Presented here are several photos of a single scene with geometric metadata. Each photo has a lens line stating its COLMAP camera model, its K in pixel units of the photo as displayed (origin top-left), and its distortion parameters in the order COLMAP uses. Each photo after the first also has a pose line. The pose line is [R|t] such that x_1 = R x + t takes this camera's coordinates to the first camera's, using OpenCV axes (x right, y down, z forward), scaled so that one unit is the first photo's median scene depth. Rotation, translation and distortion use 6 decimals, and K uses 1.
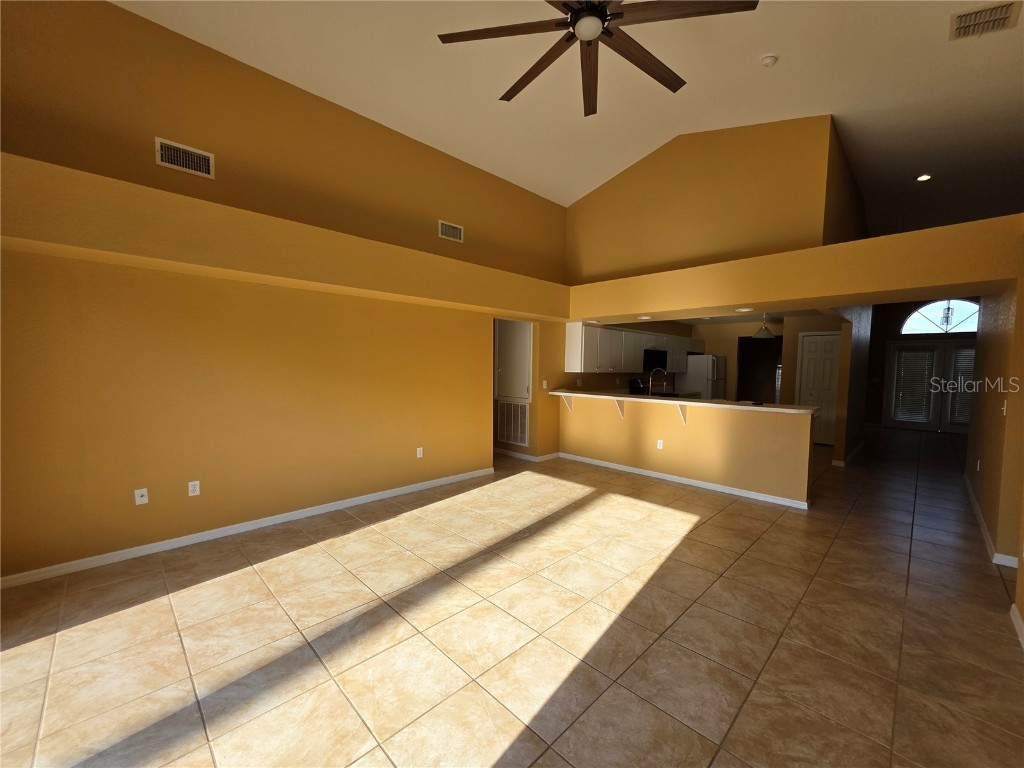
lens RADIAL K [[410.4, 0, 518.6], [0, 410.4, 392.2], [0, 0, 1]] dist [0.000234, 0.001083]
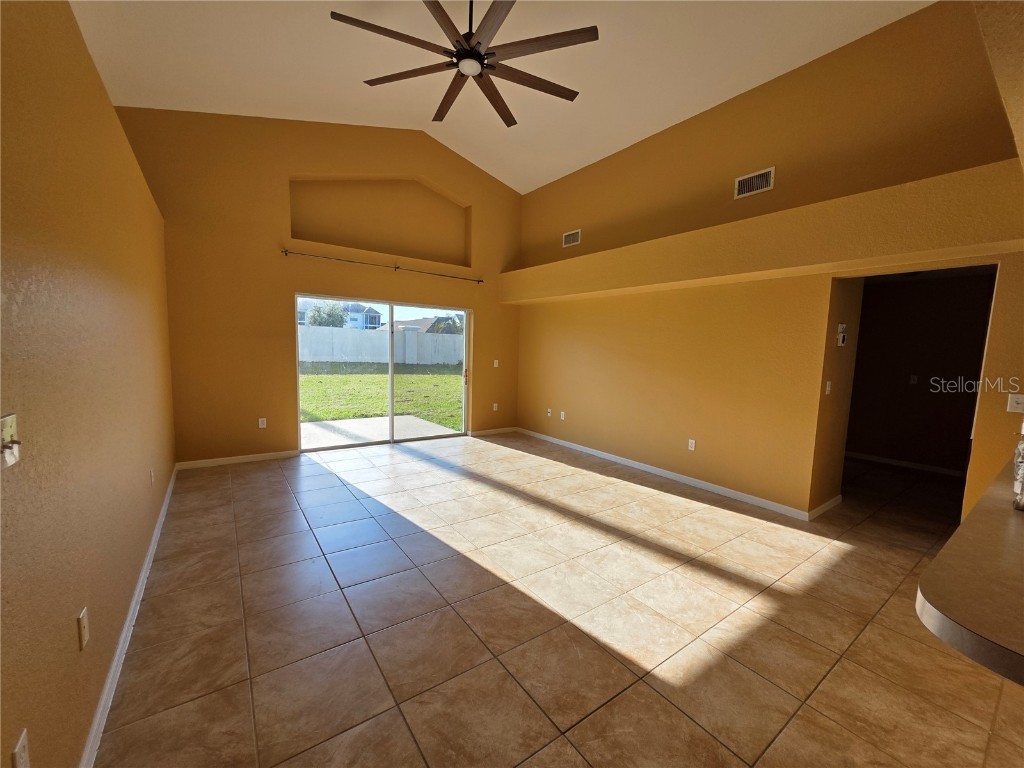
lens RADIAL K [[410.4, 0, 518.0], [0, 410.4, 383.2], [0, 0, 1]] dist [0.000234, 0.001083]
pose [[-0.154959, 0.066468, -0.985682, 1.063696], [-0.100229, 0.991528, 0.082619, -0.047155], [0.982823, 0.111597, -0.146984, 1.040100]]
